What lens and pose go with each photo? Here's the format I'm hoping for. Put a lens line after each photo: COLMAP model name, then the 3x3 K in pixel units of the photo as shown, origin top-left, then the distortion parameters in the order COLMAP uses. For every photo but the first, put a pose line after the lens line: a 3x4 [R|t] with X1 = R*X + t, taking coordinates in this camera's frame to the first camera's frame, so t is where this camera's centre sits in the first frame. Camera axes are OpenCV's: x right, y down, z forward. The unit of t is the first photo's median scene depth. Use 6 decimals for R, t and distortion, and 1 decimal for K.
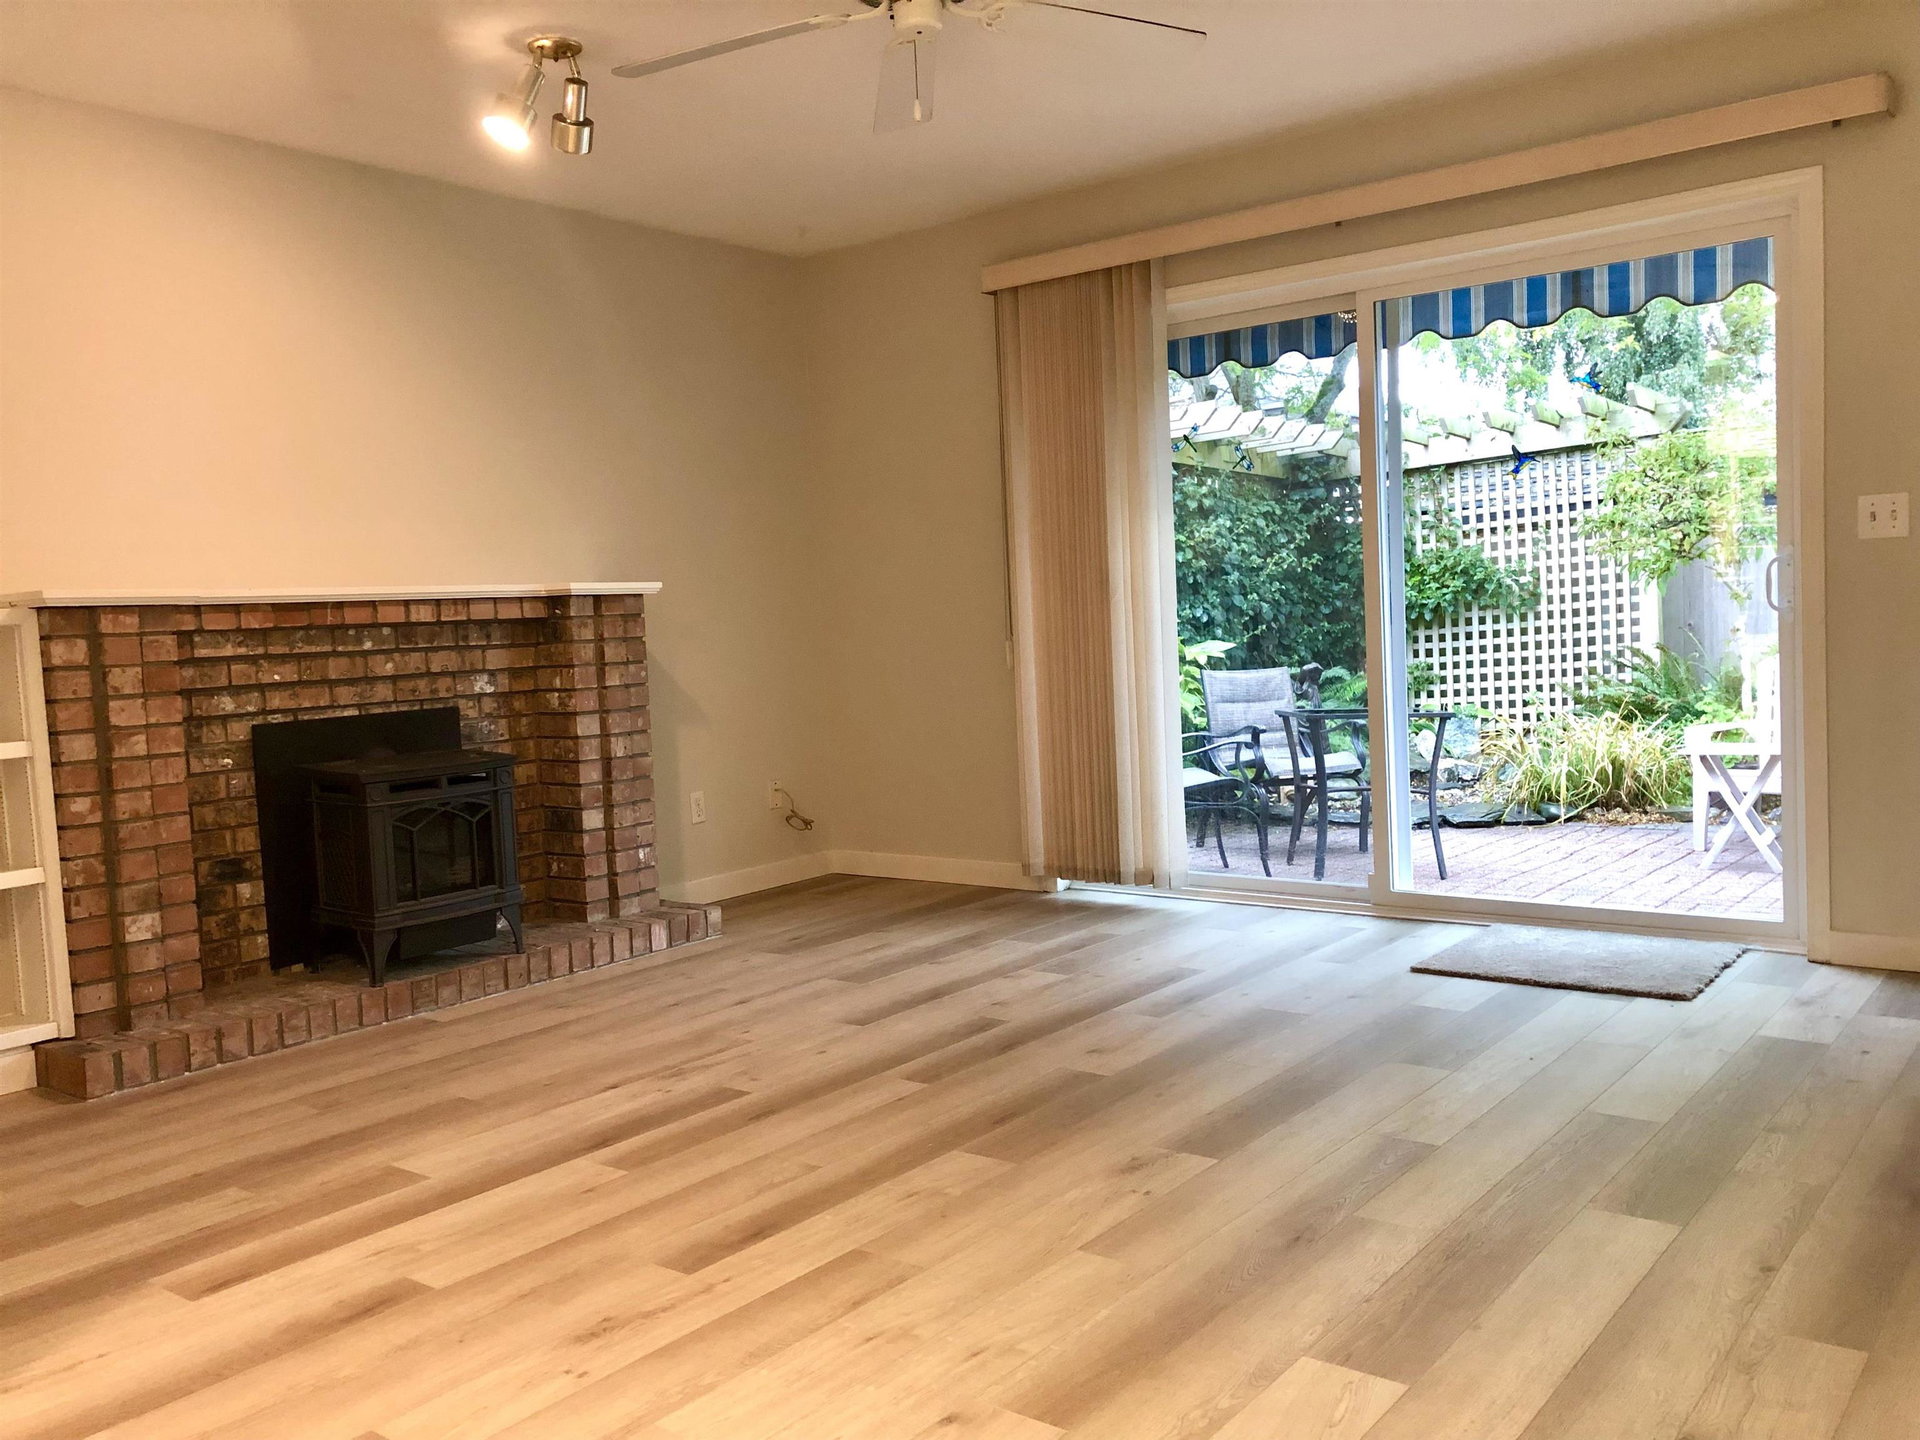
lens RADIAL K [[1558.1, 0, 958.0], [0, 1558.1, 729.4], [0, 0, 1]] dist [0.008627, 0.011360]
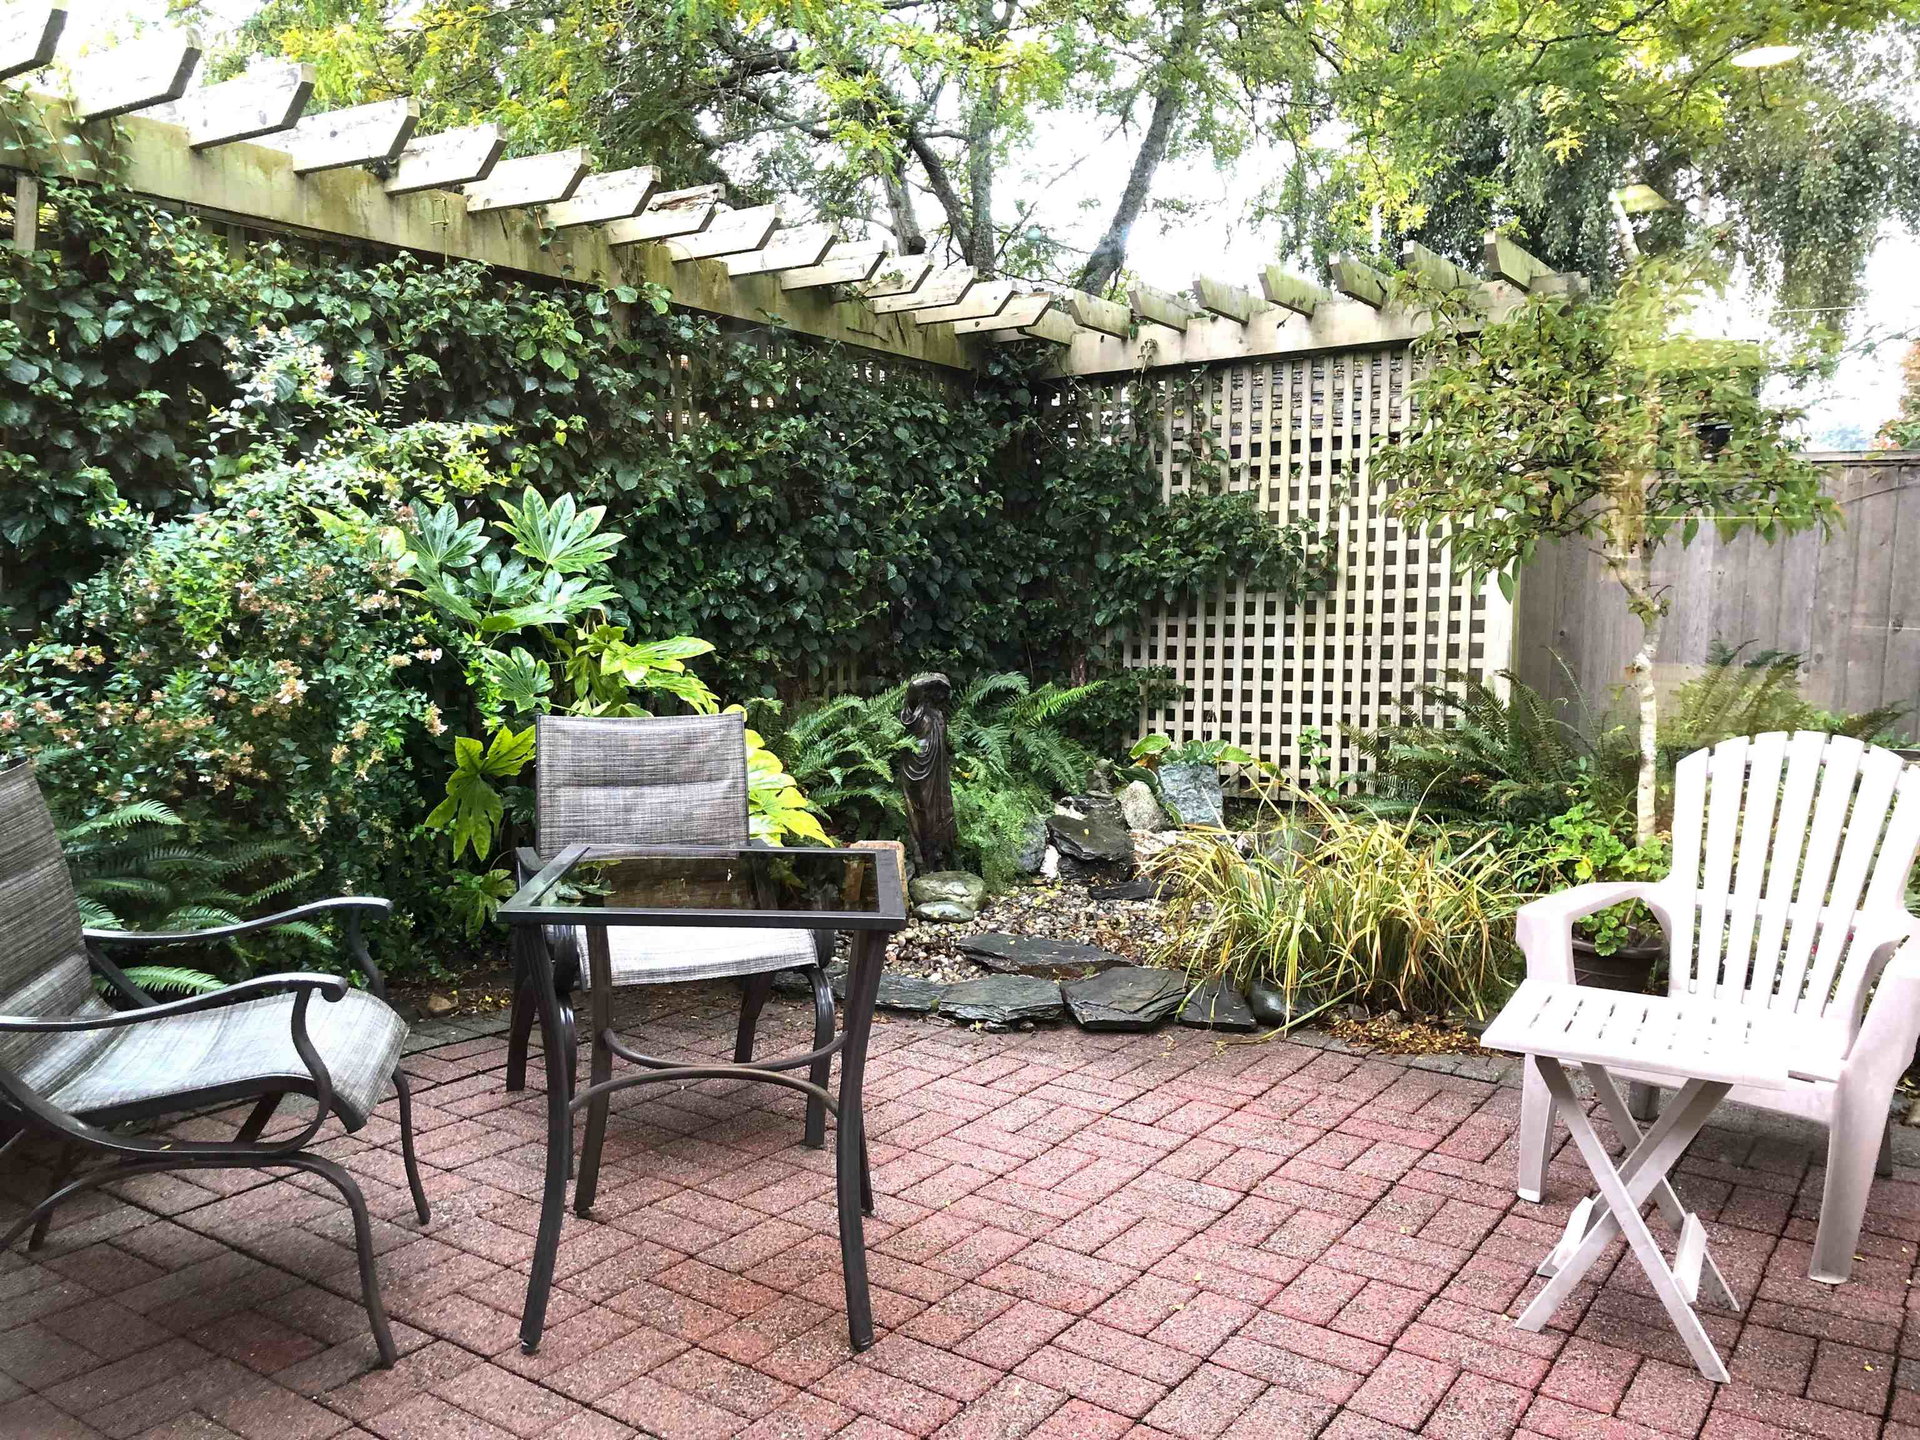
lens RADIAL K [[1572.4, 0, 952.2], [0, 1572.4, 715.1], [0, 0, 1]] dist [0.102998, -0.188676]
pose [[0.996322, 0.050913, 0.068927, 0.172843], [-0.053278, 0.998037, 0.032921, -0.041246], [-0.067116, -0.036472, 0.997078, 0.358040]]
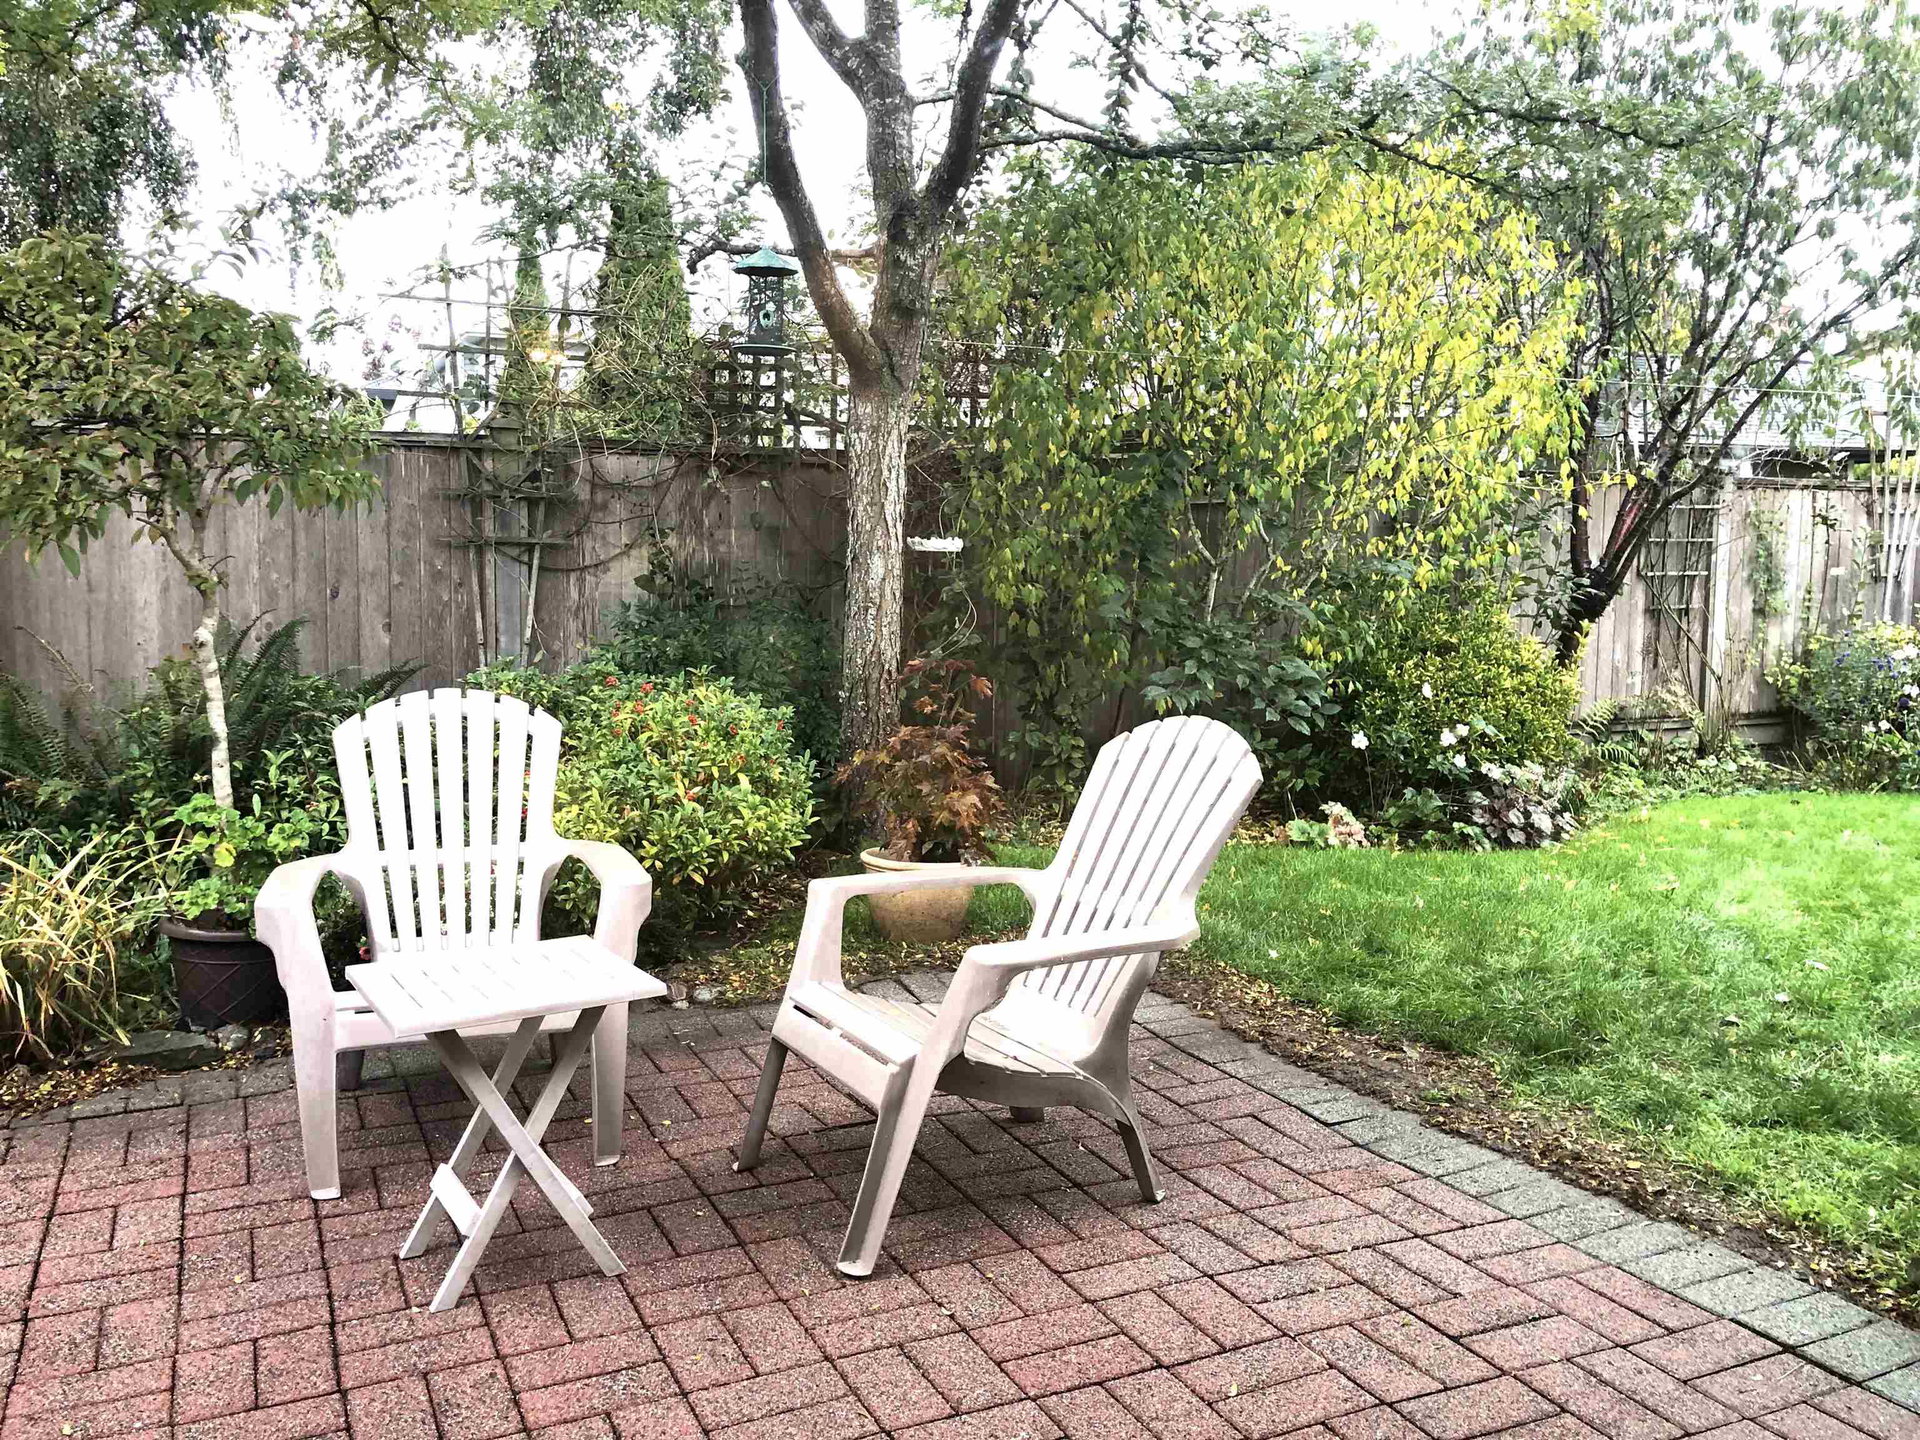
lens RADIAL K [[1572.4, 0, 952.2], [0, 1572.4, 715.1], [0, 0, 1]] dist [0.102998, -0.188676]
pose [[0.456374, -0.053913, 0.888153, 0.110705], [0.038670, 0.998421, 0.040737, -0.040414], [-0.888947, 0.015753, 0.457739, 0.411122]]
